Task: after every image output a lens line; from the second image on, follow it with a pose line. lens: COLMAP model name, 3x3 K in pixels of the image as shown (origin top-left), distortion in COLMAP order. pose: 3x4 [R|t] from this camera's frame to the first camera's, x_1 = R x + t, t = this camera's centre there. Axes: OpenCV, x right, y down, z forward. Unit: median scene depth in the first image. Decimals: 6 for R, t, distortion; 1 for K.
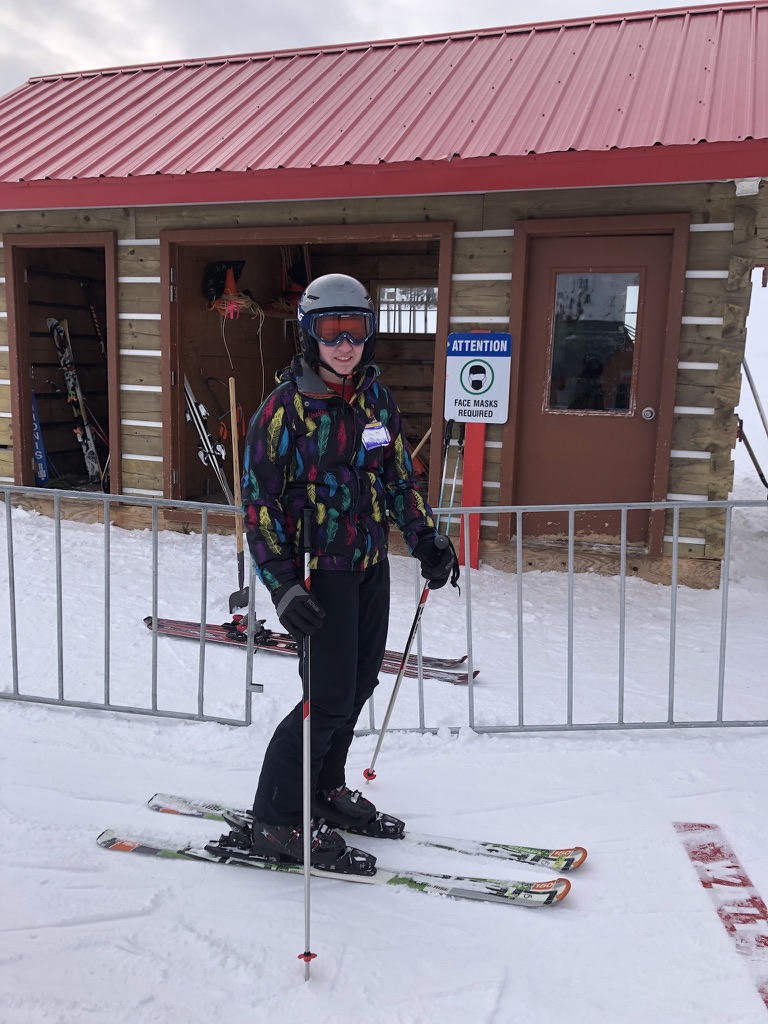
lens RADIAL K [[850.2, 0, 388.3], [0, 850.2, 510.5], [0, 0, 1]] dist [0.040541, -0.020127]
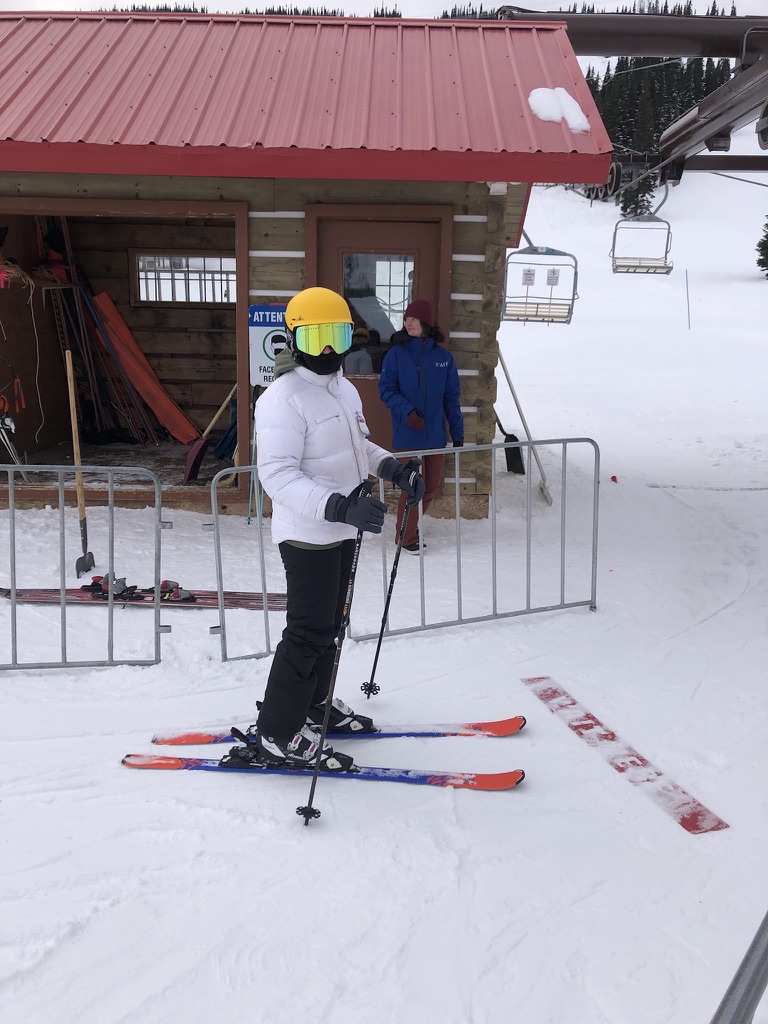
lens RADIAL K [[850.2, 0, 384.4], [0, 850.2, 513.0], [0, 0, 1]] dist [0.040541, -0.020127]
pose [[0.941276, -0.079972, 0.328030, -0.156303], [0.065388, 0.996328, 0.055268, 0.007765], [-0.331246, -0.030573, 0.943049, -0.101533]]
